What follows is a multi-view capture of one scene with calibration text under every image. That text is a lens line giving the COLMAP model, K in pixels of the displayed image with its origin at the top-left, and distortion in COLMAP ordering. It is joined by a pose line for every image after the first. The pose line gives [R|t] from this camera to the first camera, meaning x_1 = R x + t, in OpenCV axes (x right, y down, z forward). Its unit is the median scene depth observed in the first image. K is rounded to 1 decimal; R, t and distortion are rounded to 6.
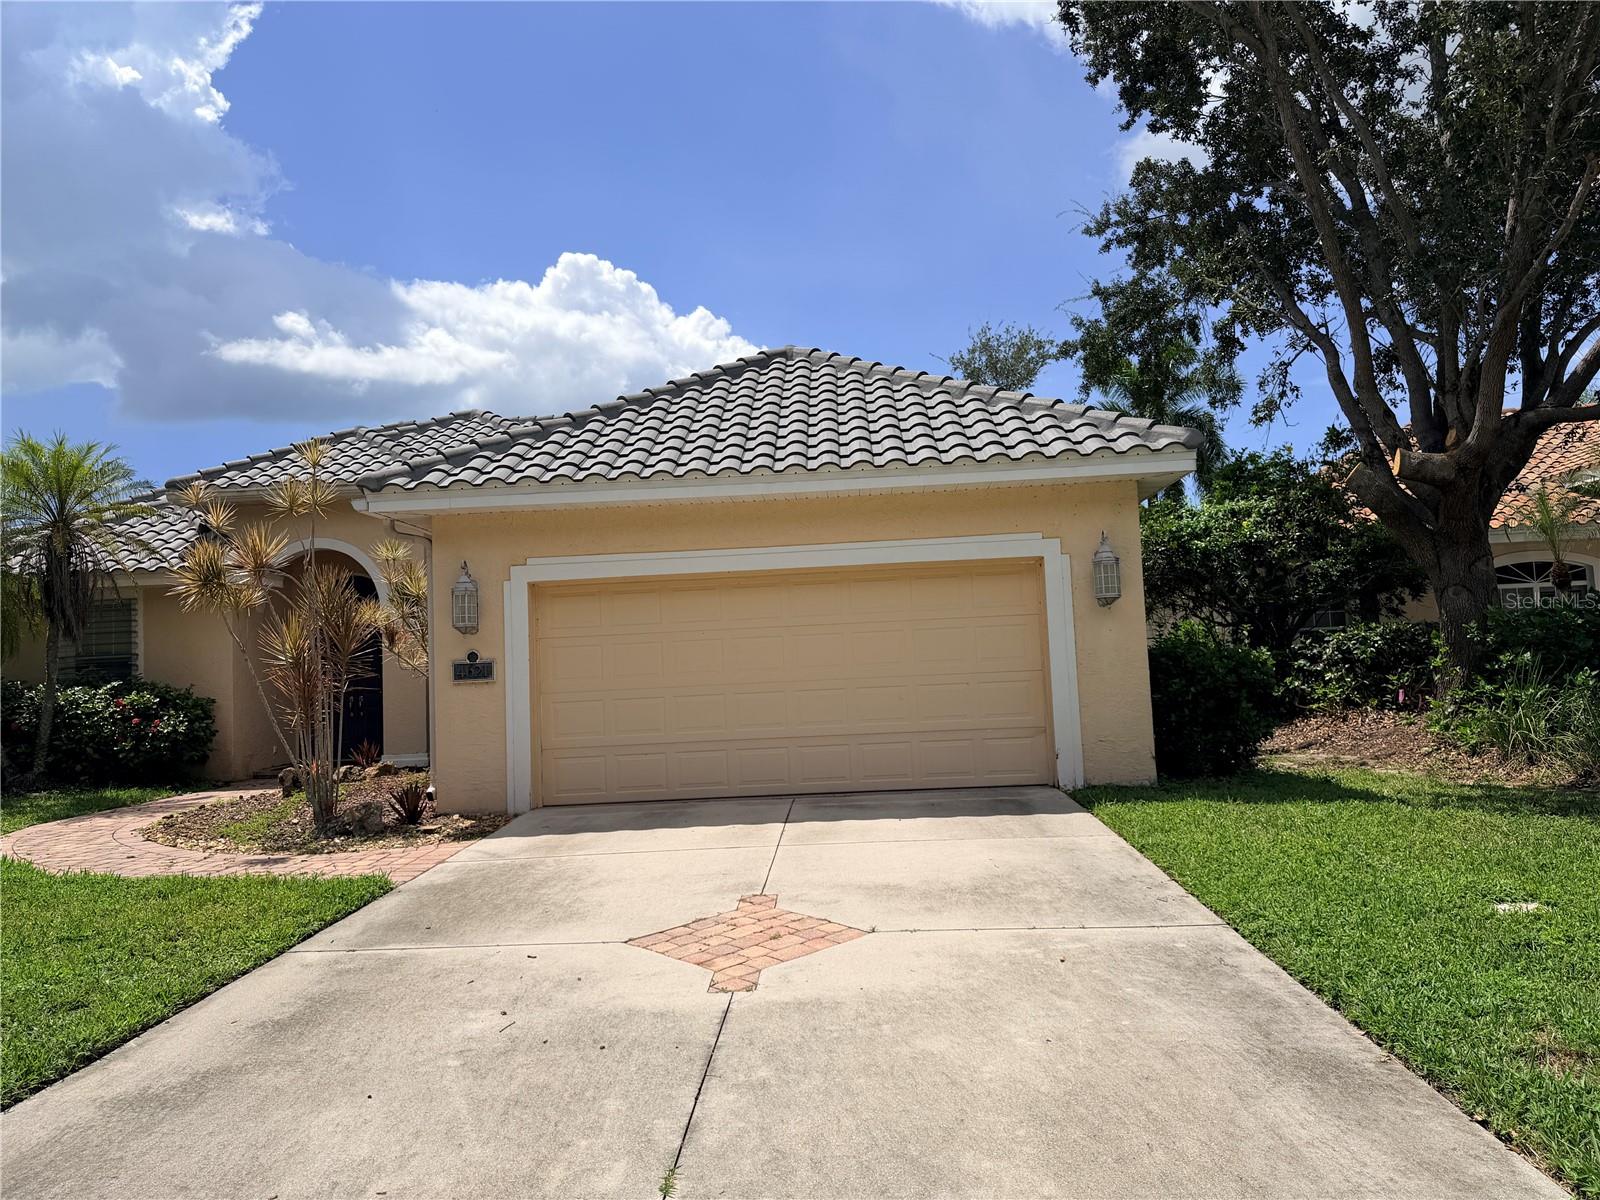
lens RADIAL K [[1123.6, 0, 800.0], [0, 1123.6, 600.0], [0, 0, 1]] dist [0.067118, -0.056993]
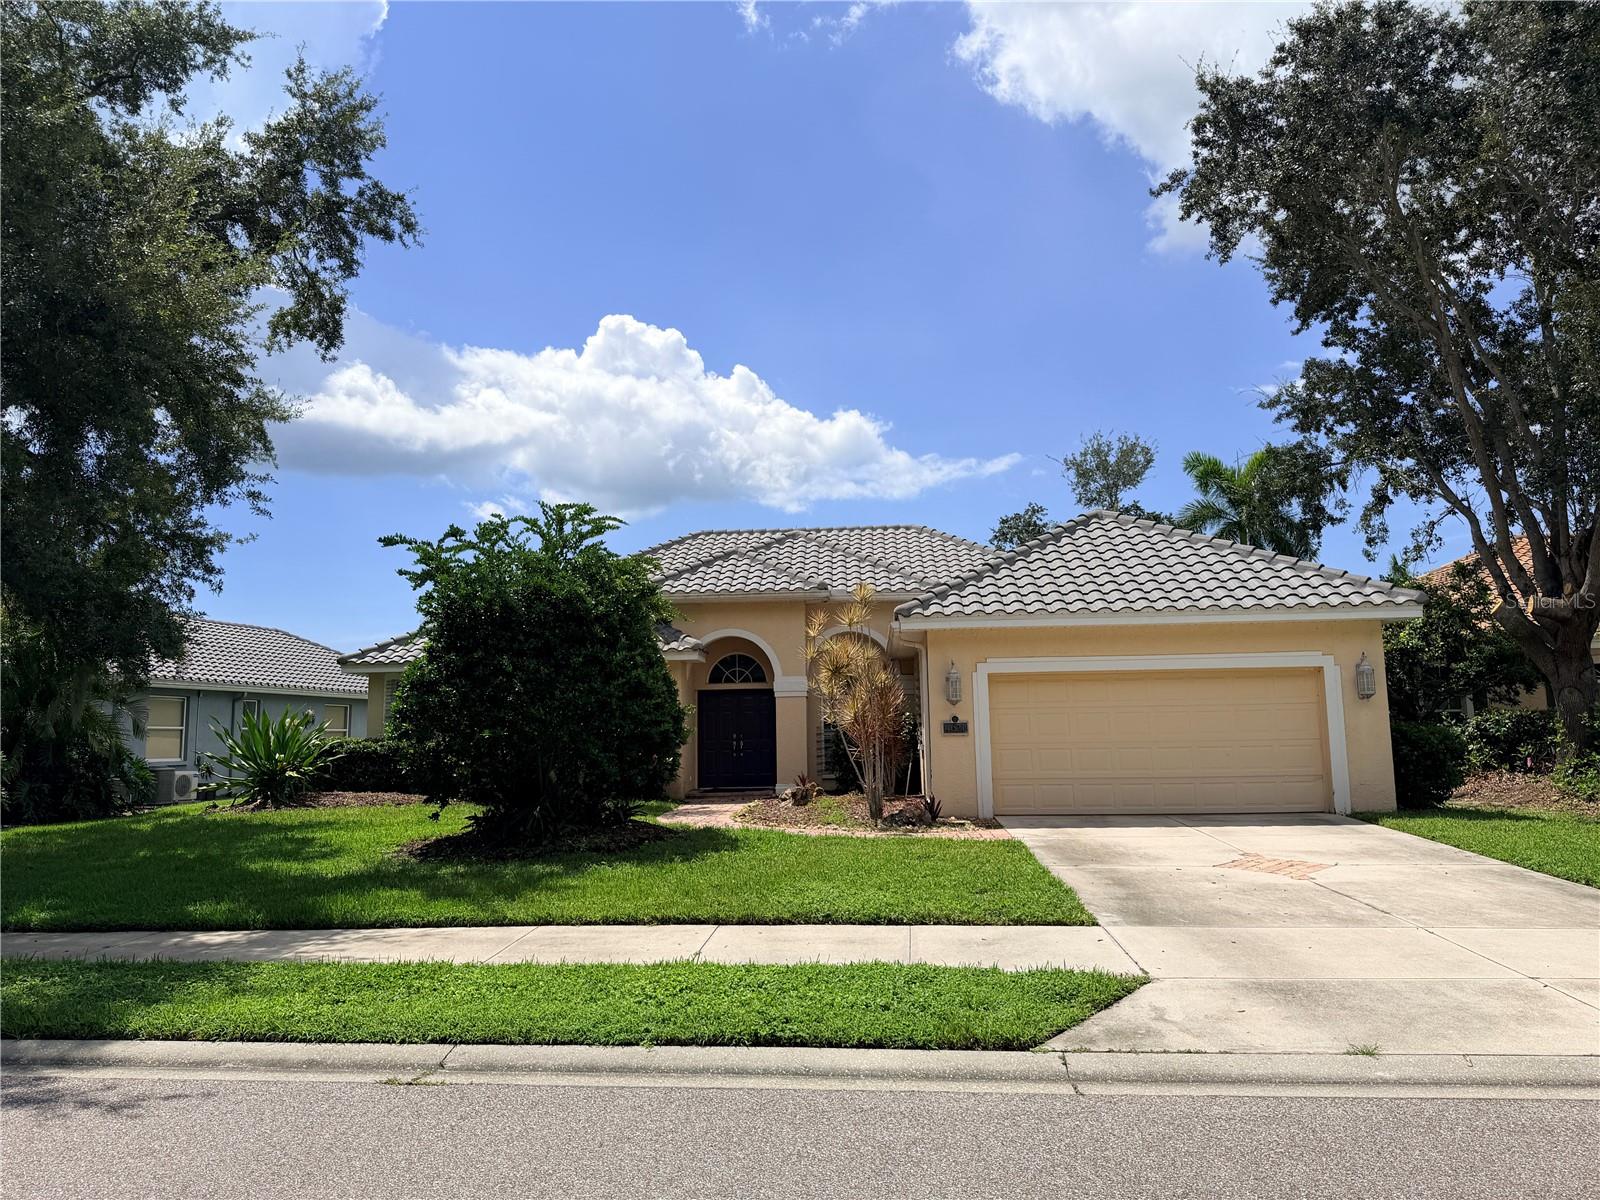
lens RADIAL K [[1123.6, 0, 800.0], [0, 1123.6, 600.0], [0, 0, 1]] dist [0.067118, -0.056993]
pose [[0.999560, 0.022851, -0.018903, -0.328442], [-0.023802, 0.998377, -0.051743, -0.020934], [0.017690, 0.052170, 0.998482, -0.415706]]
